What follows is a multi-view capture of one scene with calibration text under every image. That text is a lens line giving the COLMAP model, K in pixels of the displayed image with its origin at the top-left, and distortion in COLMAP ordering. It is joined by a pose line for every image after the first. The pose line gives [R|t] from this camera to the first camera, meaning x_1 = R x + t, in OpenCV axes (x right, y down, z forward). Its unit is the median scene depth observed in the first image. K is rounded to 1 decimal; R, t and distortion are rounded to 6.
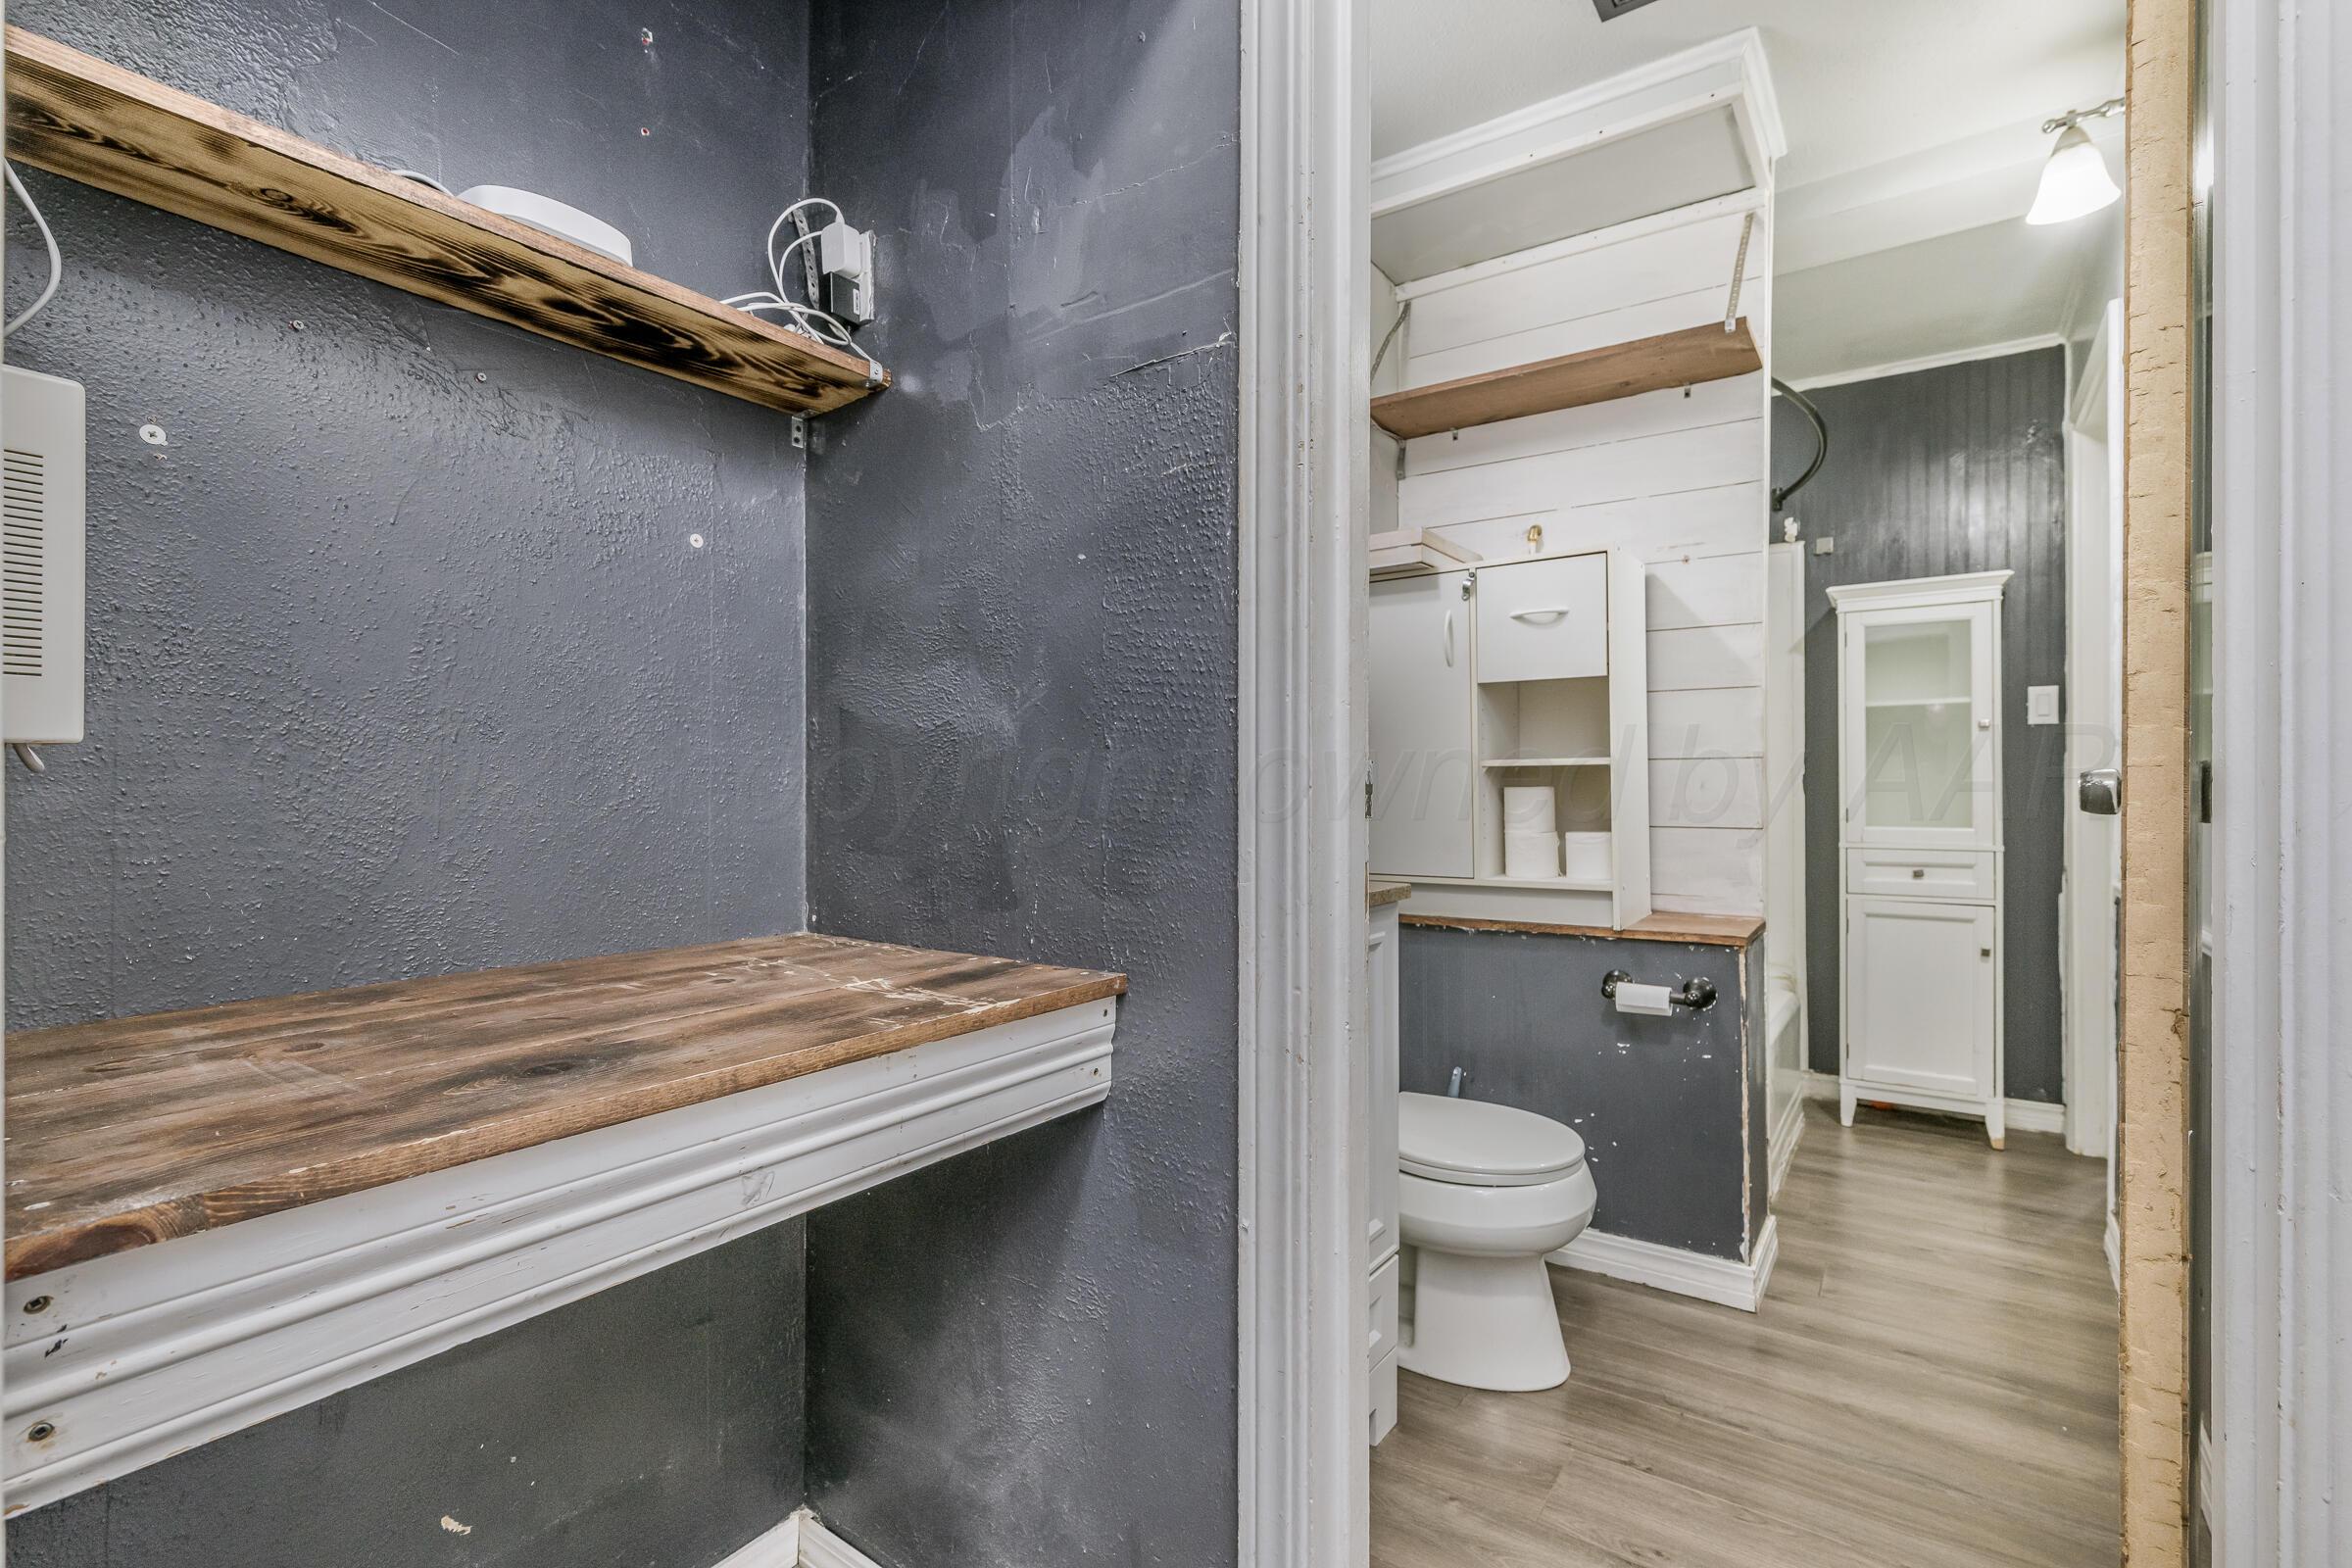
lens RADIAL K [[1101.0, 0, 1168.8], [0, 1101.0, 793.6], [0, 0, 1]] dist [-0.000130, 0.000540]
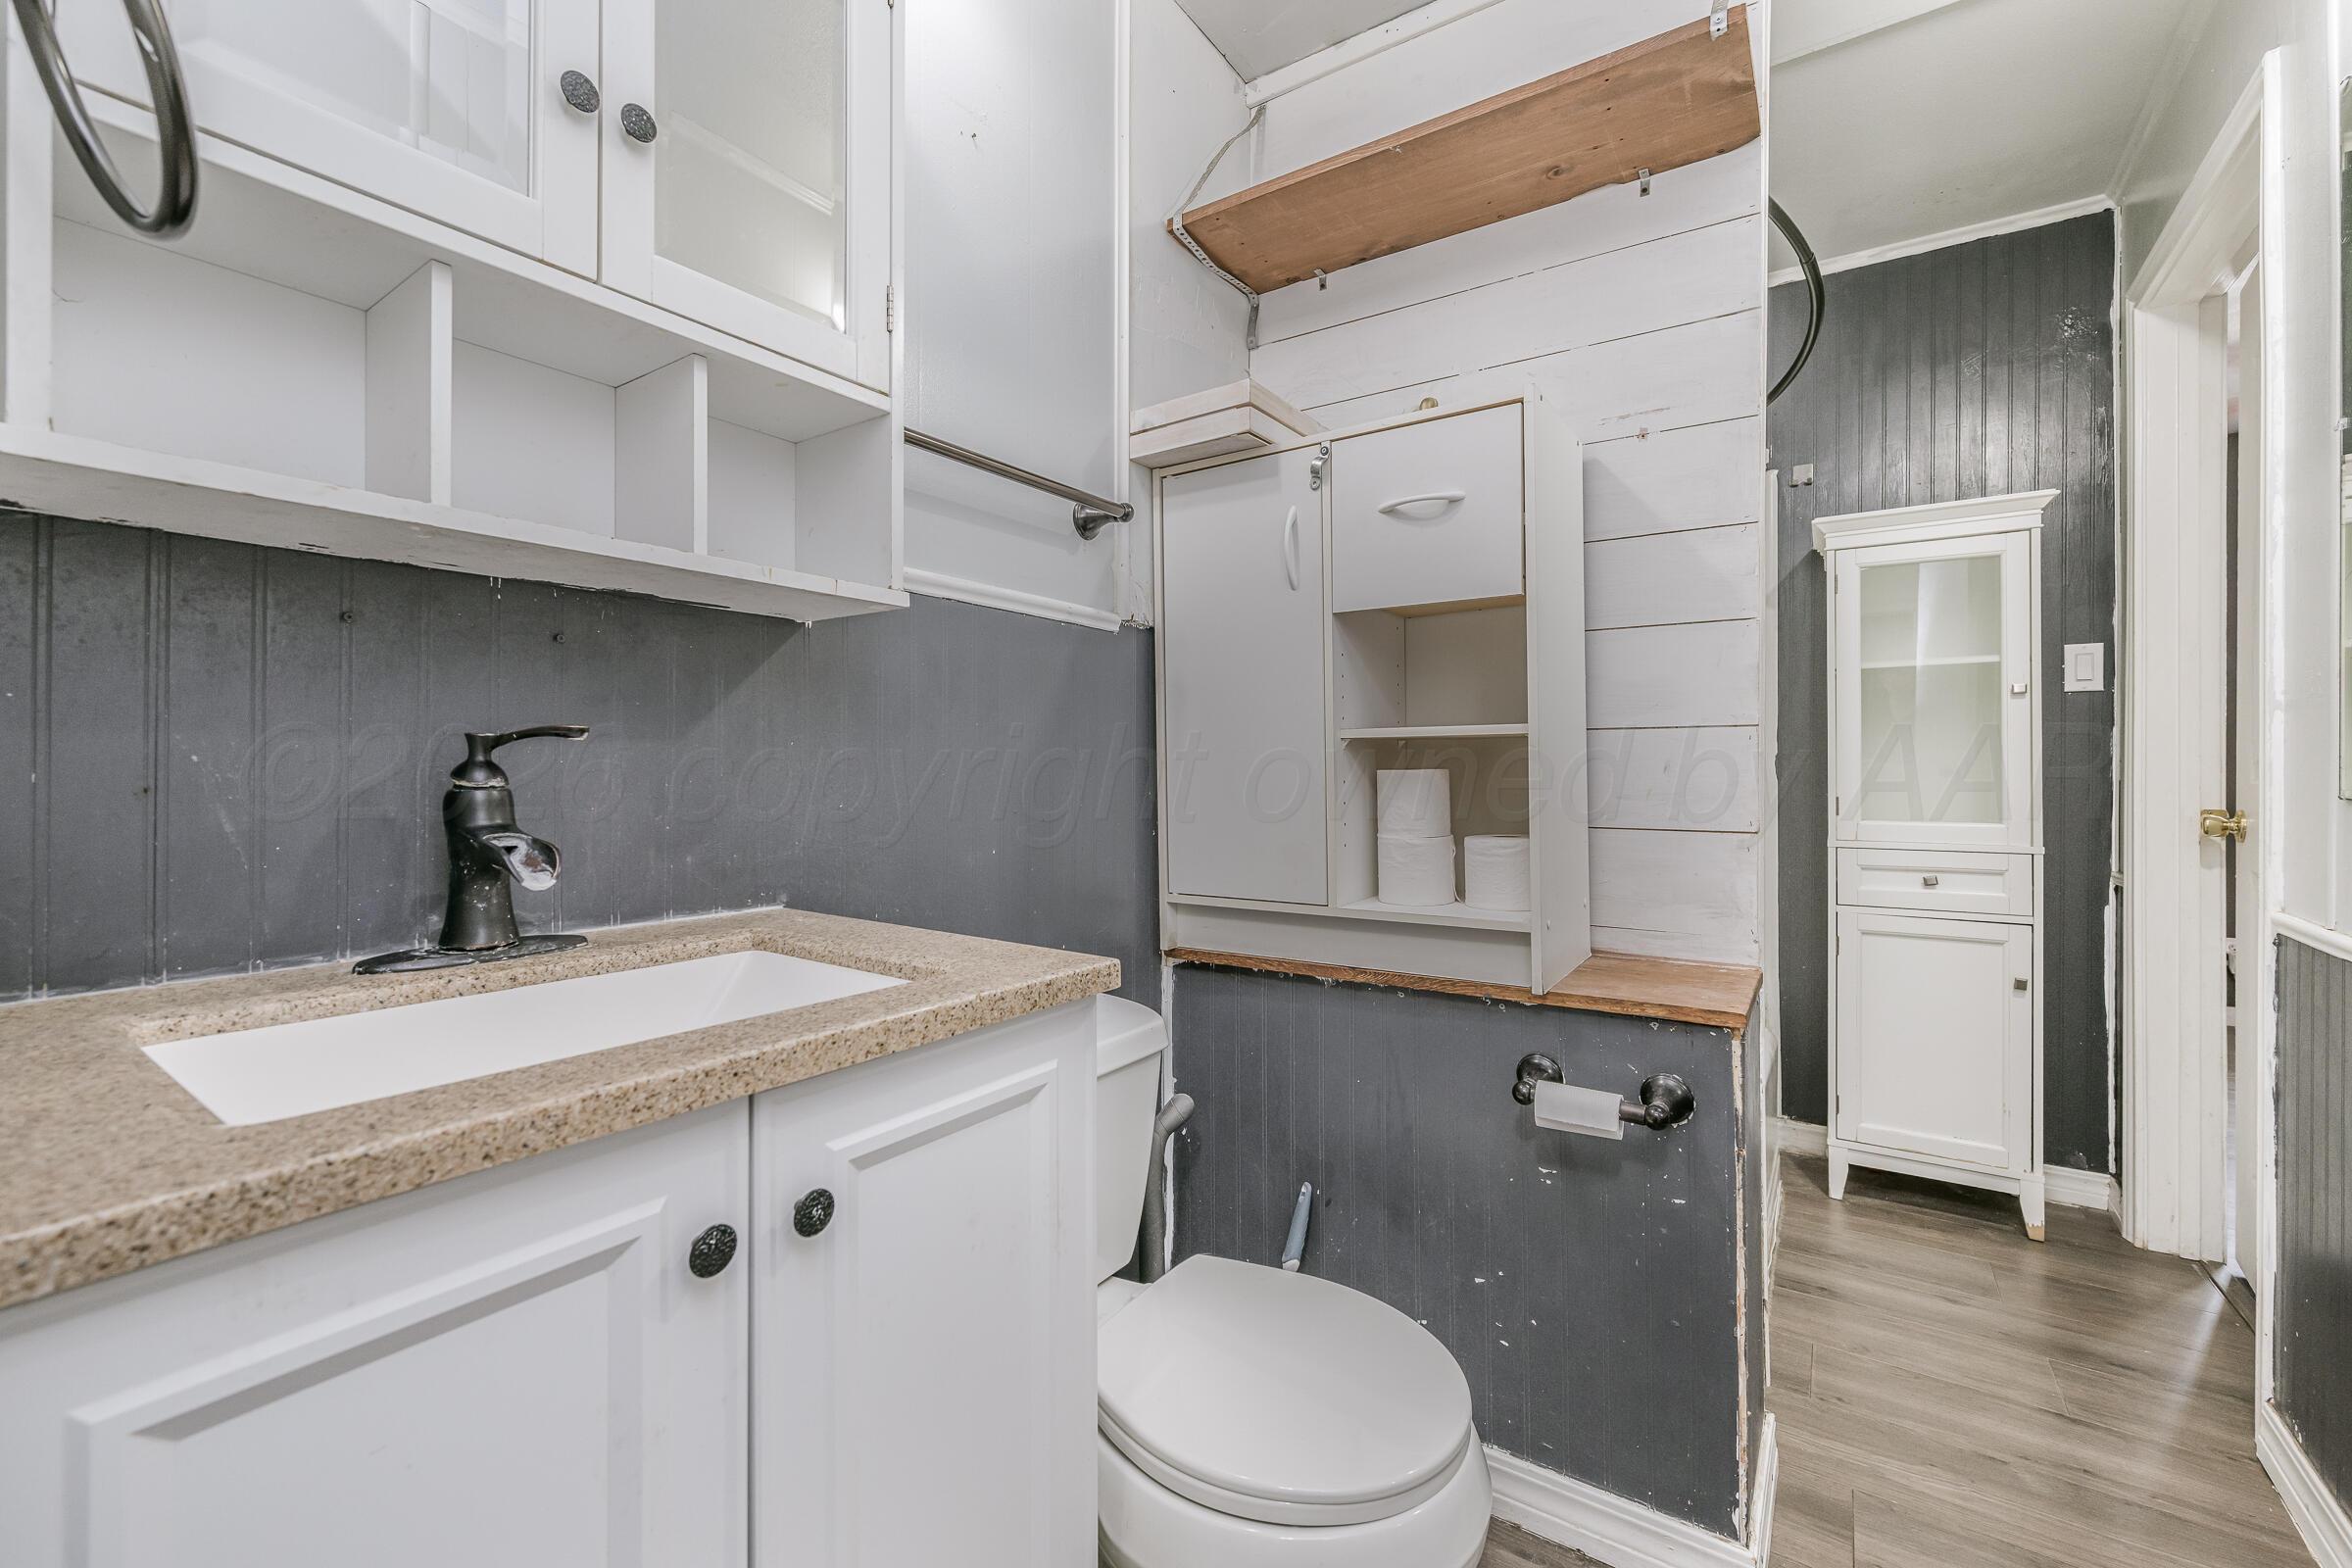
lens RADIAL K [[981.5, 0, 1181.5], [0, 981.5, 769.3], [0, 0, 1]] dist [-0.000313, -0.000137]
pose [[0.999858, 0.002980, 0.016610, 0.162426], [-0.002919, 0.999989, -0.003657, -0.003098], [-0.016621, 0.003608, 0.999855, 0.369520]]
